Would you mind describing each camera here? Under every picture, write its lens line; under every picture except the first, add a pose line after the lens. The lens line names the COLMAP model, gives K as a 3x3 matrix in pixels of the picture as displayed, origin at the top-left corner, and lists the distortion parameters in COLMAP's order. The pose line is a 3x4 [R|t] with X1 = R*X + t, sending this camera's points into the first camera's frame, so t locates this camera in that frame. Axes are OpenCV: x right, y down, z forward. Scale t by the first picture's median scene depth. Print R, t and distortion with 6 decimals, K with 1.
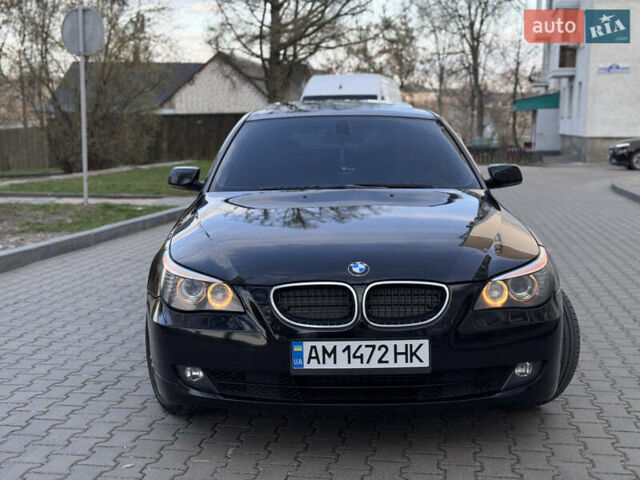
lens RADIAL K [[883.9, 0, 320.0], [0, 883.9, 240.0], [0, 0, 1]] dist [0.156197, -0.113235]
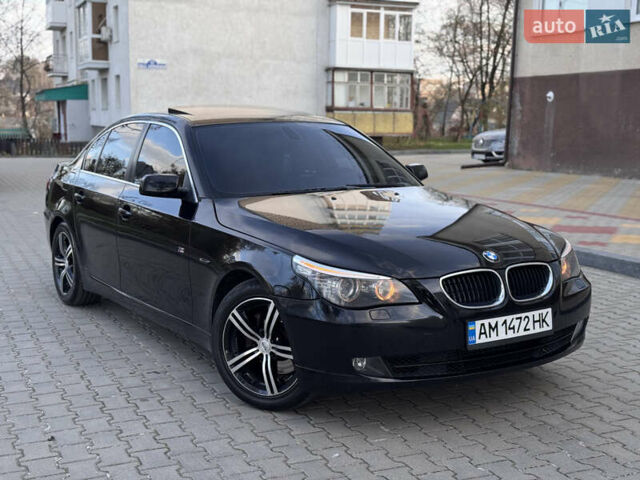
lens RADIAL K [[883.9, 0, 320.0], [0, 883.9, 240.0], [0, 0, 1]] dist [0.156197, -0.113235]
pose [[0.852245, -0.072625, 0.518078, -0.801177], [0.066936, 0.997315, 0.029695, -0.042040], [-0.518844, 0.009371, 0.854818, 0.092954]]
